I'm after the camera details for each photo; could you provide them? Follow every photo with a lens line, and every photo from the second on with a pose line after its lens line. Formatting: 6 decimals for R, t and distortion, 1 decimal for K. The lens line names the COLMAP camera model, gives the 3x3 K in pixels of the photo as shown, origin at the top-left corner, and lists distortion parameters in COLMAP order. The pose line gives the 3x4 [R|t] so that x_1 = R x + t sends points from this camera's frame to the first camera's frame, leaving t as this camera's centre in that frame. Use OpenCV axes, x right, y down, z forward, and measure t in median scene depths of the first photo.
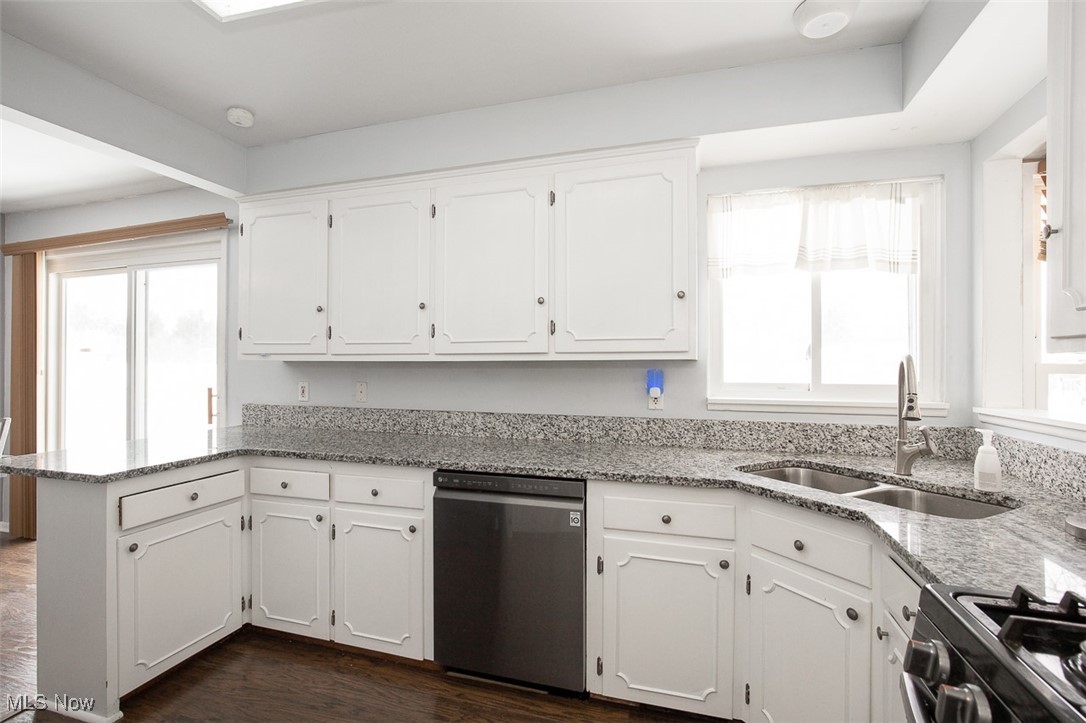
lens RADIAL K [[501.5, 0, 539.9], [0, 501.5, 366.6], [0, 0, 1]] dist [-0.017382, 0.003011]
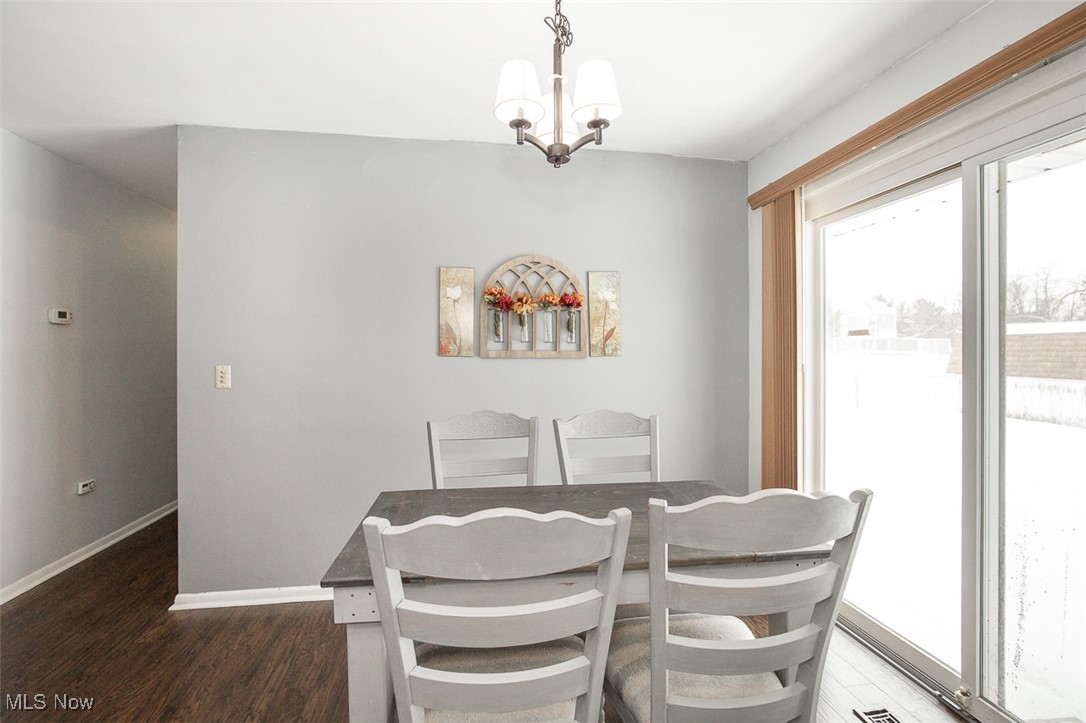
lens RADIAL K [[501.5, 0, 544.7], [0, 501.5, 355.0], [0, 0, 1]] dist [-0.017382, 0.003011]
pose [[0.454865, -0.000239, -0.890560, -0.820440], [-0.005063, 0.999983, -0.002854, -0.000862], [0.890546, 0.005807, 0.454856, 0.555604]]
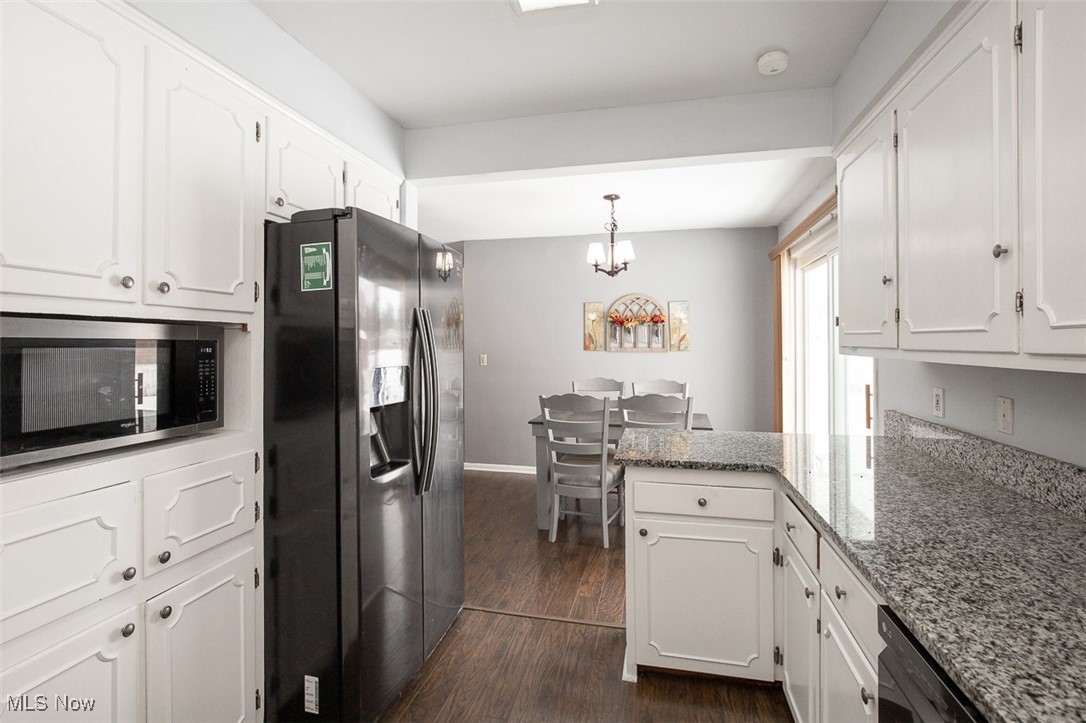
lens RADIAL K [[517.6, 0, 536.3], [0, 517.6, 341.3], [0, 0, 1]] dist [-0.010487, 0.000425]
pose [[0.070771, -0.002213, -0.997490, 0.203331], [-0.007027, 0.999972, -0.002717, -0.030768], [0.997468, 0.007201, 0.070753, 0.499791]]
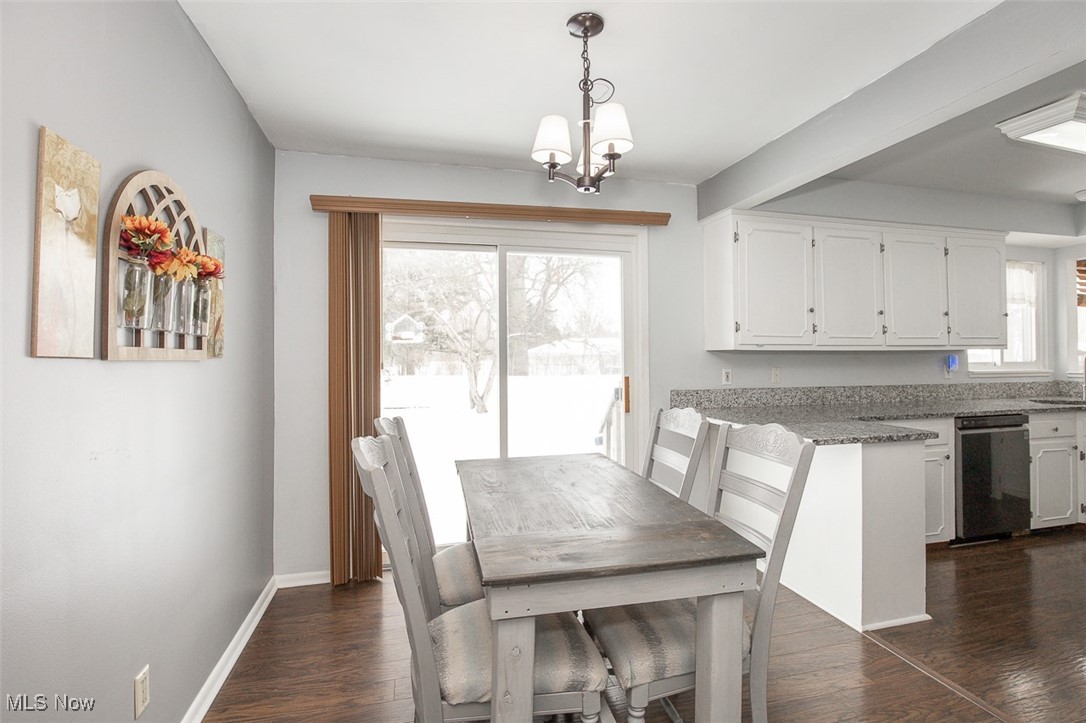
lens RADIAL K [[501.5, 0, 534.8], [0, 501.5, 352.4], [0, 0, 1]] dist [-0.017382, 0.003011]
pose [[0.850860, -0.001145, 0.525391, -1.758032], [0.008792, 0.999889, -0.012059, 0.003449], [-0.525319, 0.014879, 0.850776, 0.285159]]
